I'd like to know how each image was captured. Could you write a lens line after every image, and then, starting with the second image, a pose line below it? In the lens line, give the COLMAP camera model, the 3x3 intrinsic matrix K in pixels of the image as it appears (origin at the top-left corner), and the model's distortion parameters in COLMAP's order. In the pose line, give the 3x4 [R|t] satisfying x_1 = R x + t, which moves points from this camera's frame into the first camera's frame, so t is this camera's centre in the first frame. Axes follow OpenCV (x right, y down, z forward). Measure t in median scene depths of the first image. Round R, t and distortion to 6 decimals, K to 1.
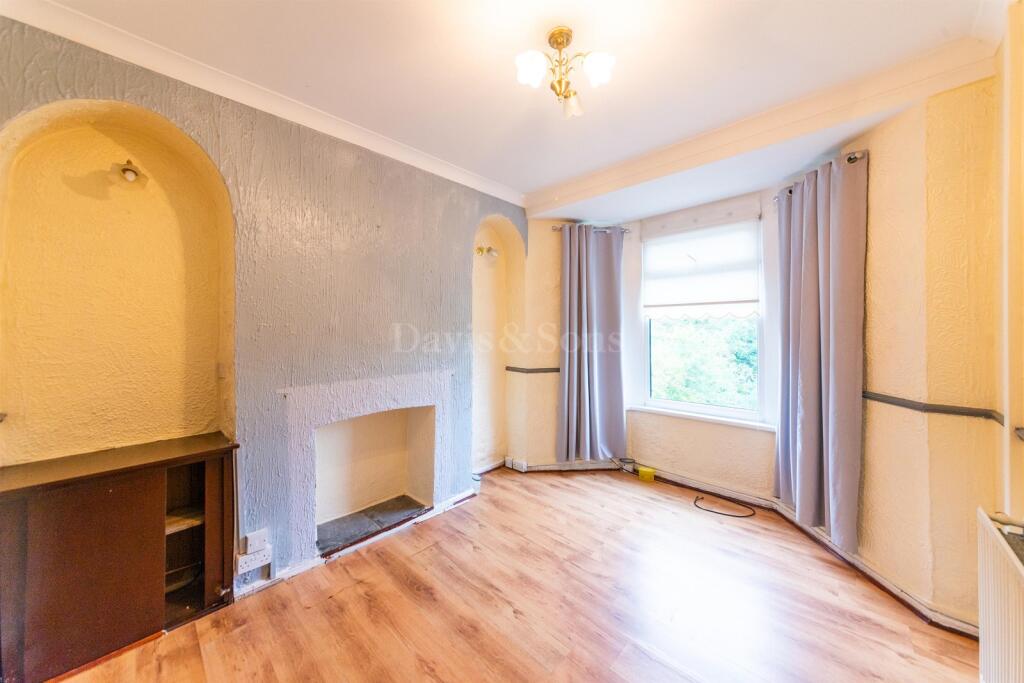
lens RADIAL K [[358.2, 0, 513.1], [0, 358.2, 331.3], [0, 0, 1]] dist [-0.000057, -0.000506]
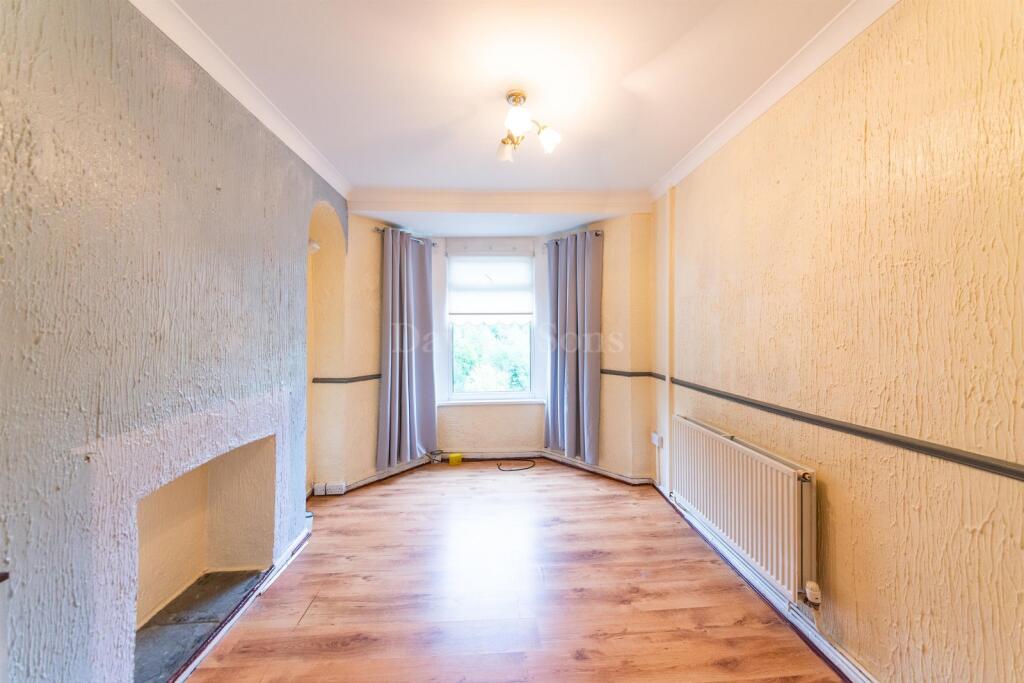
lens RADIAL K [[358.2, 0, 513.0], [0, 358.2, 333.9], [0, 0, 1]] dist [-0.000057, -0.000506]
pose [[0.680546, -0.005231, 0.732686, -0.427956], [0.006554, 0.999978, 0.001052, -0.006380], [-0.732676, 0.004086, 0.680566, 0.094504]]
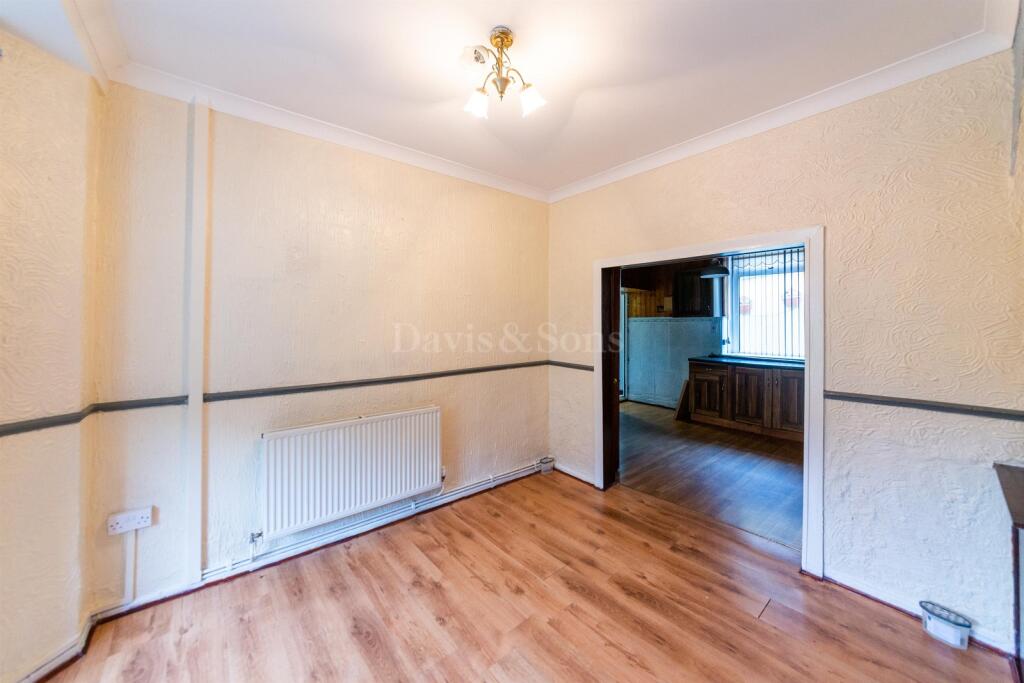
lens RADIAL K [[358.2, 0, 504.0], [0, 358.2, 328.0], [0, 0, 1]] dist [-0.000057, -0.000506]
pose [[-0.991605, 0.002981, 0.129272, -0.001927], [0.003431, 0.999989, 0.003258, -0.002386], [-0.129261, 0.003674, -0.991604, 1.096298]]
